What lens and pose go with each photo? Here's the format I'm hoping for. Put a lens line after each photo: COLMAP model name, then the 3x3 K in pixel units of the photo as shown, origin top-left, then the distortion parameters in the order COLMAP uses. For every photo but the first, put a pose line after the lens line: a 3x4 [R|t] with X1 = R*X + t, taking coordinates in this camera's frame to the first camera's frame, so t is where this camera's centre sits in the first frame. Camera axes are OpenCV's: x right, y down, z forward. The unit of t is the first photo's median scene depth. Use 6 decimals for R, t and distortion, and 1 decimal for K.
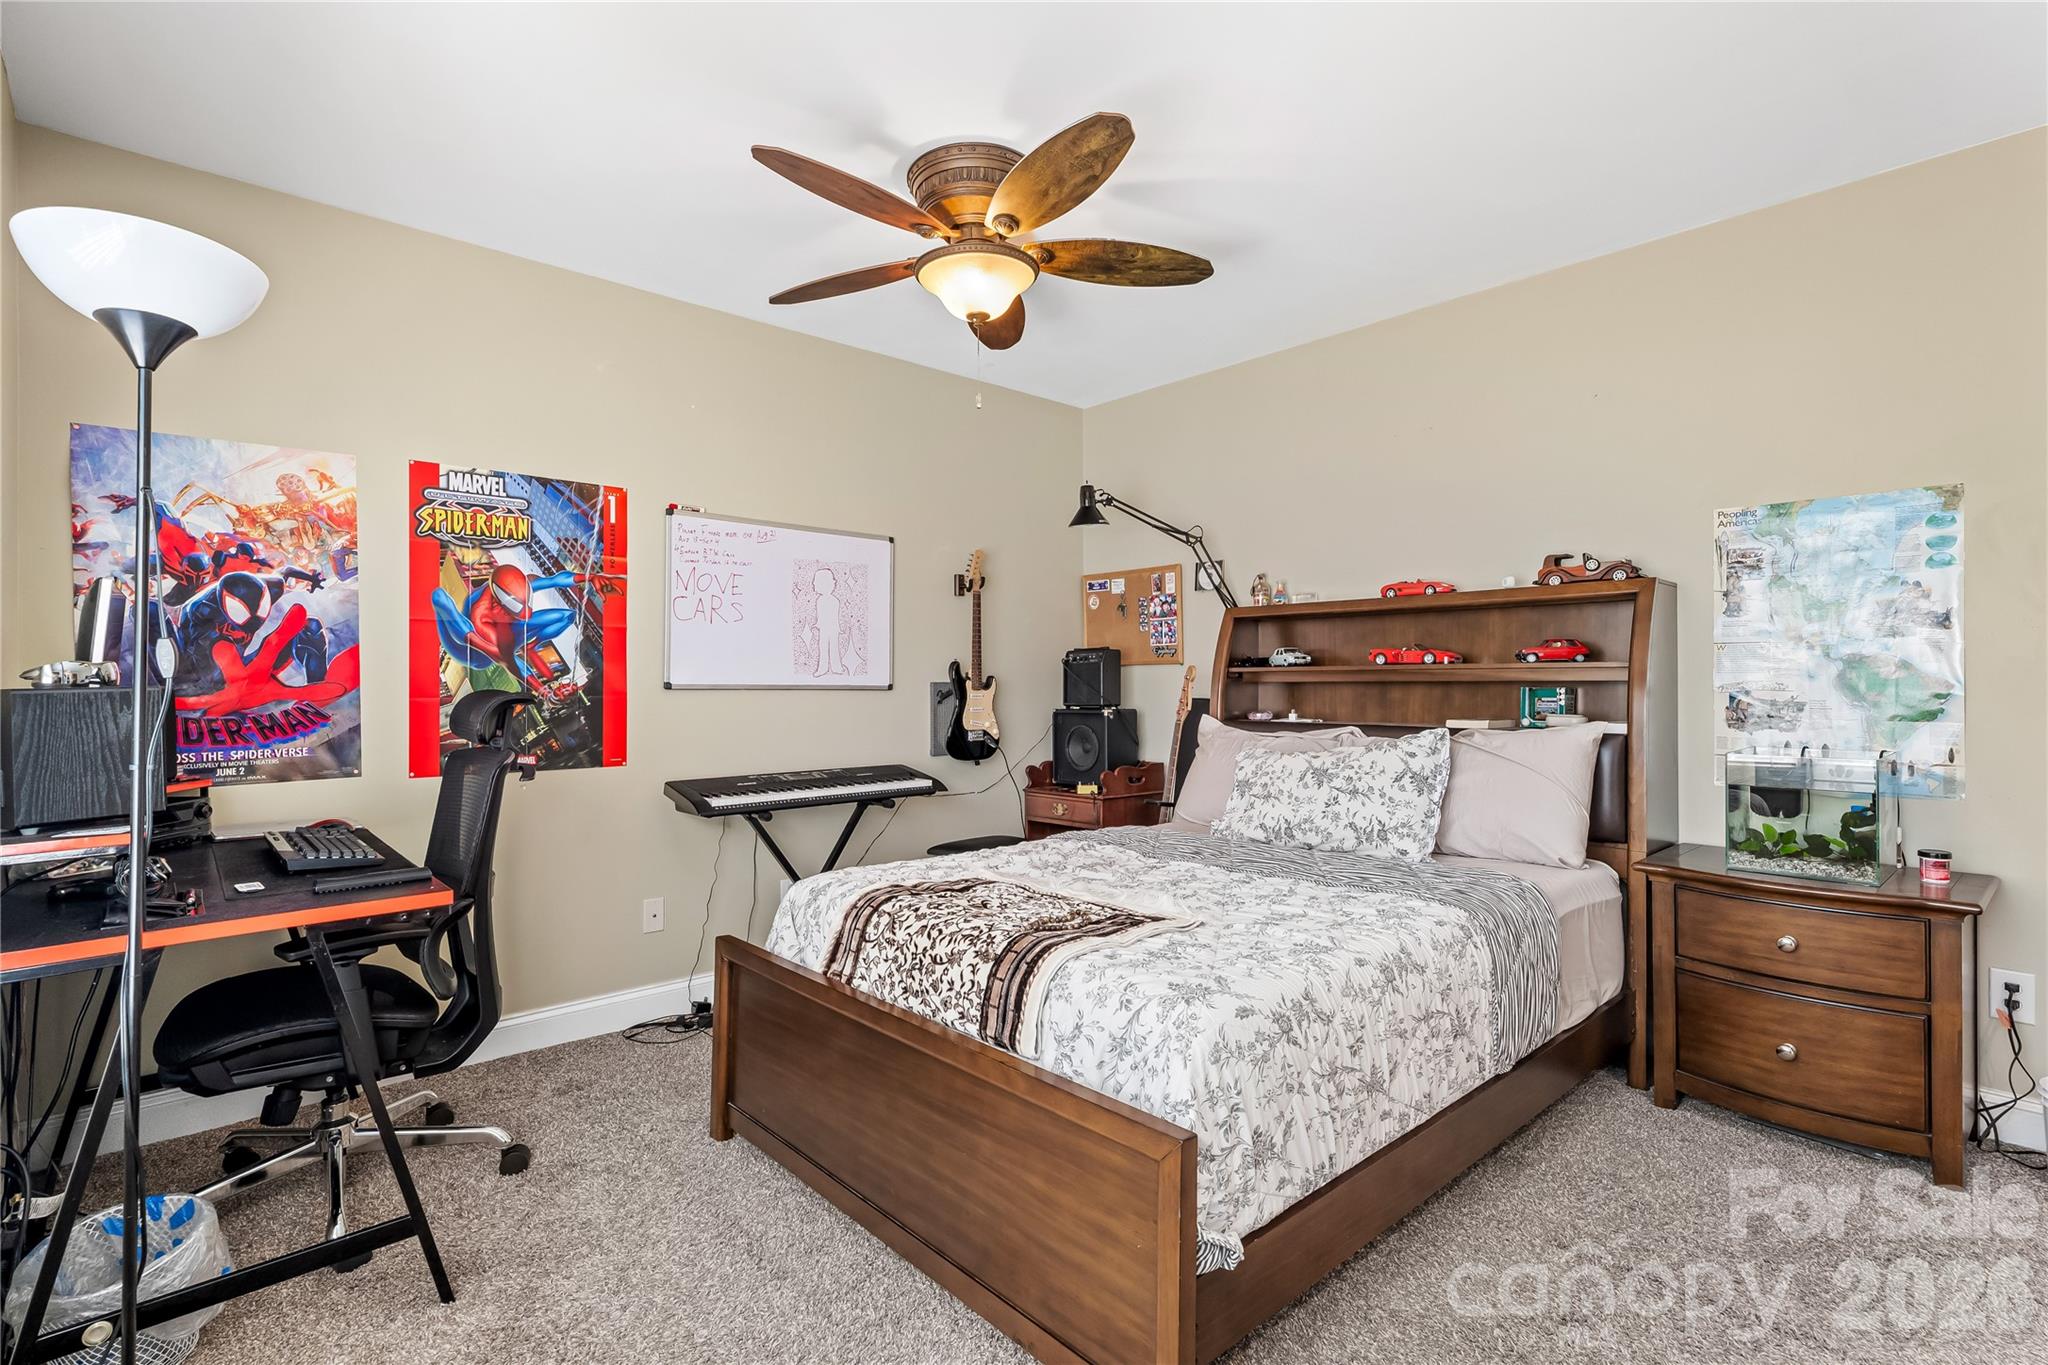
lens RADIAL K [[960.3, 0, 1030.8], [0, 960.3, 680.0], [0, 0, 1]] dist [0.002223, 0.000378]
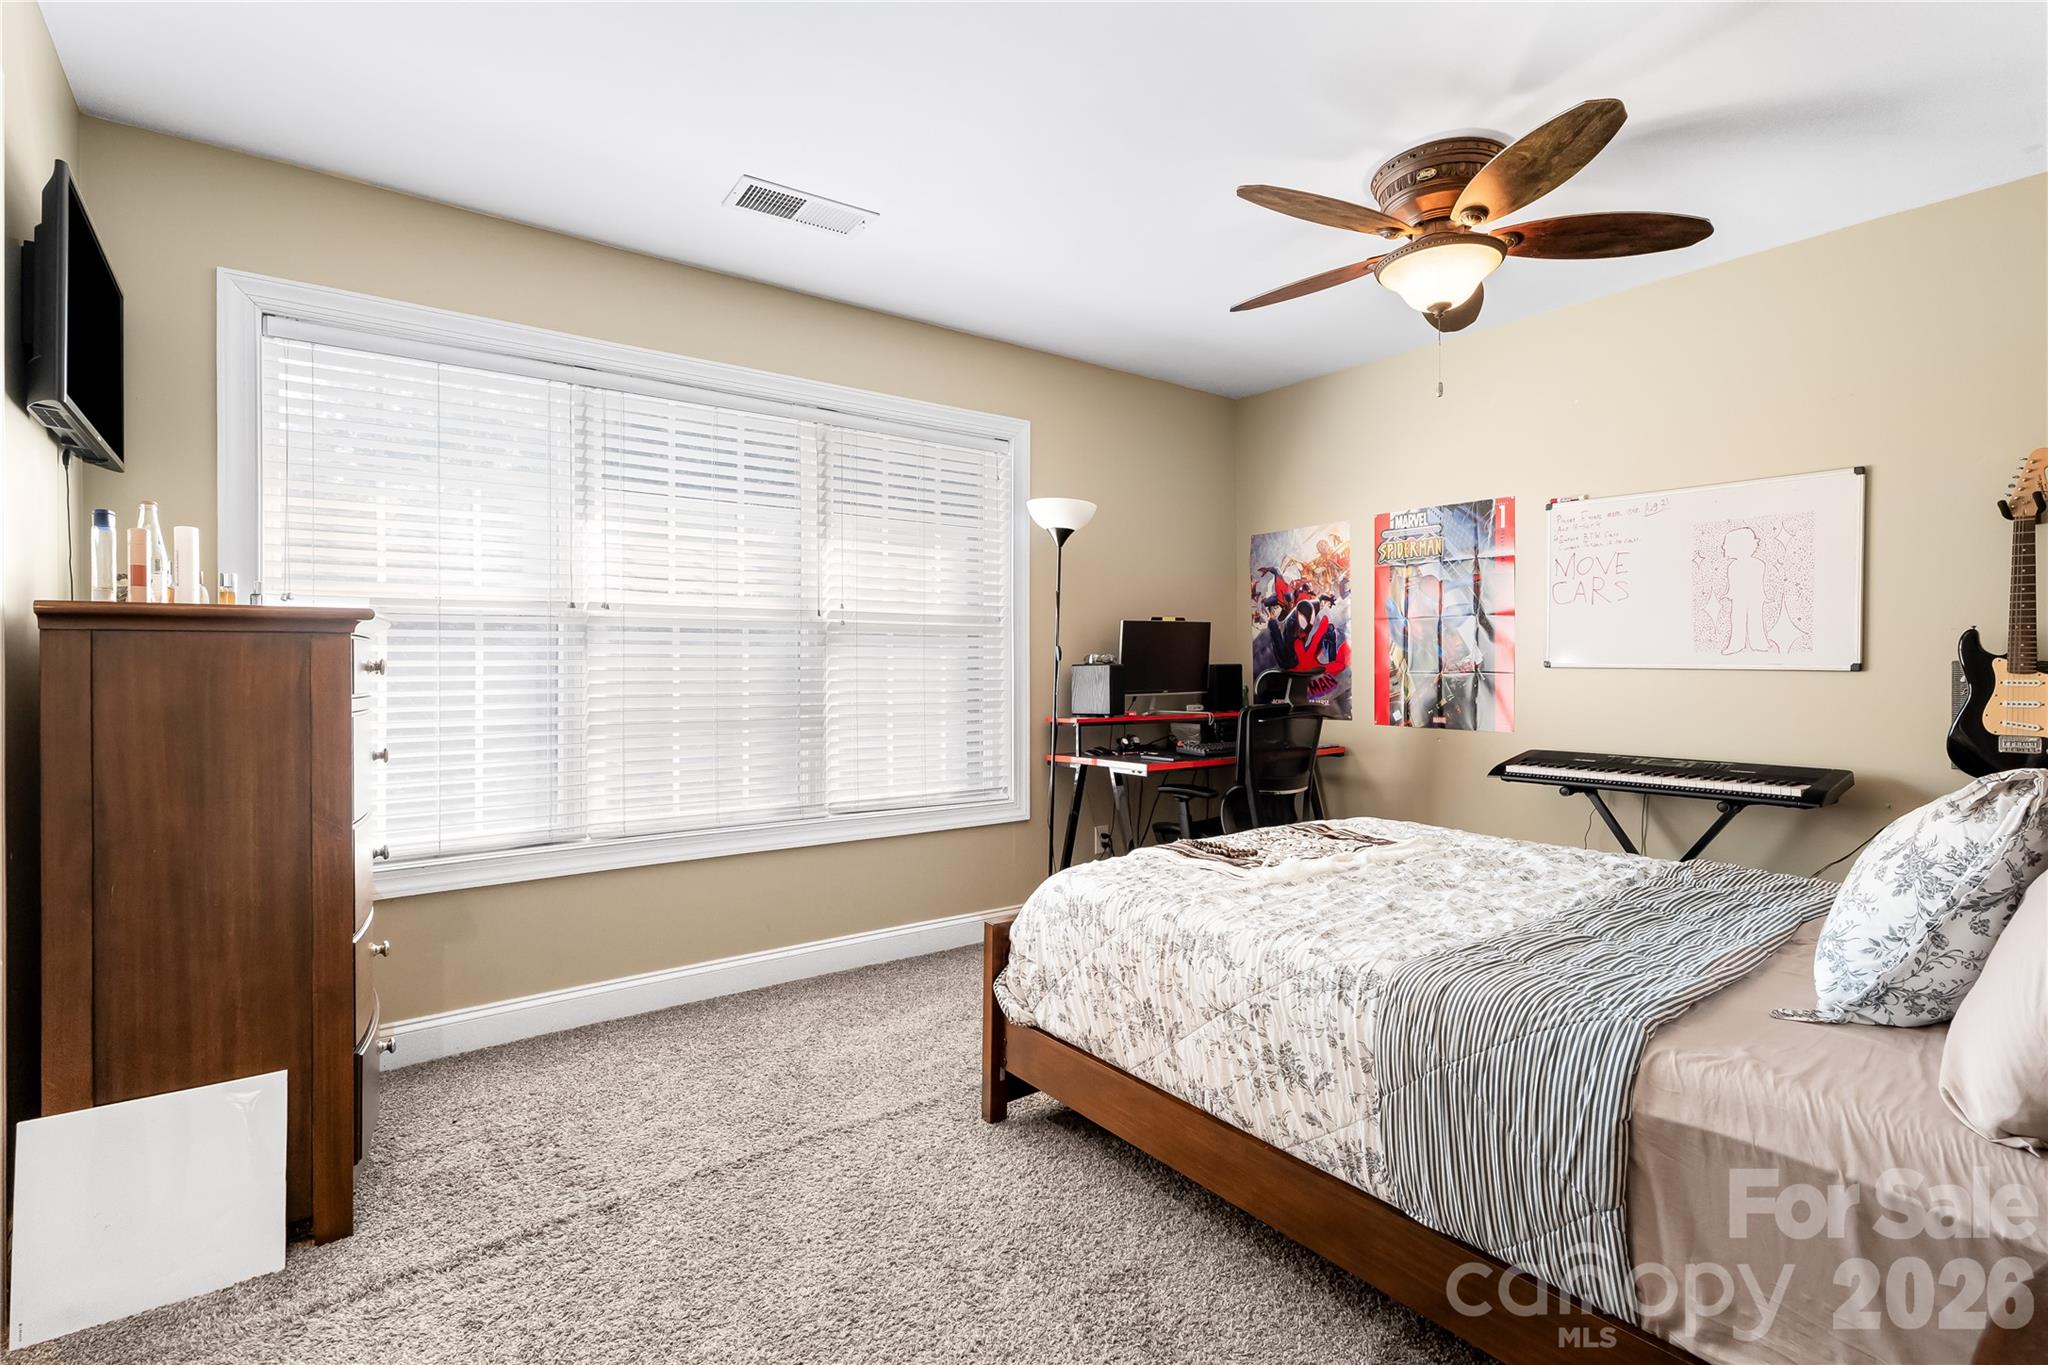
lens RADIAL K [[960.3, 0, 1030.8], [0, 960.3, 680.0], [0, 0, 1]] dist [0.002223, 0.000378]
pose [[-0.084280, 0.019346, -0.996254, 0.969123], [0.003929, 0.999810, 0.019082, 0.000800], [0.996434, -0.002306, -0.084340, 0.617289]]
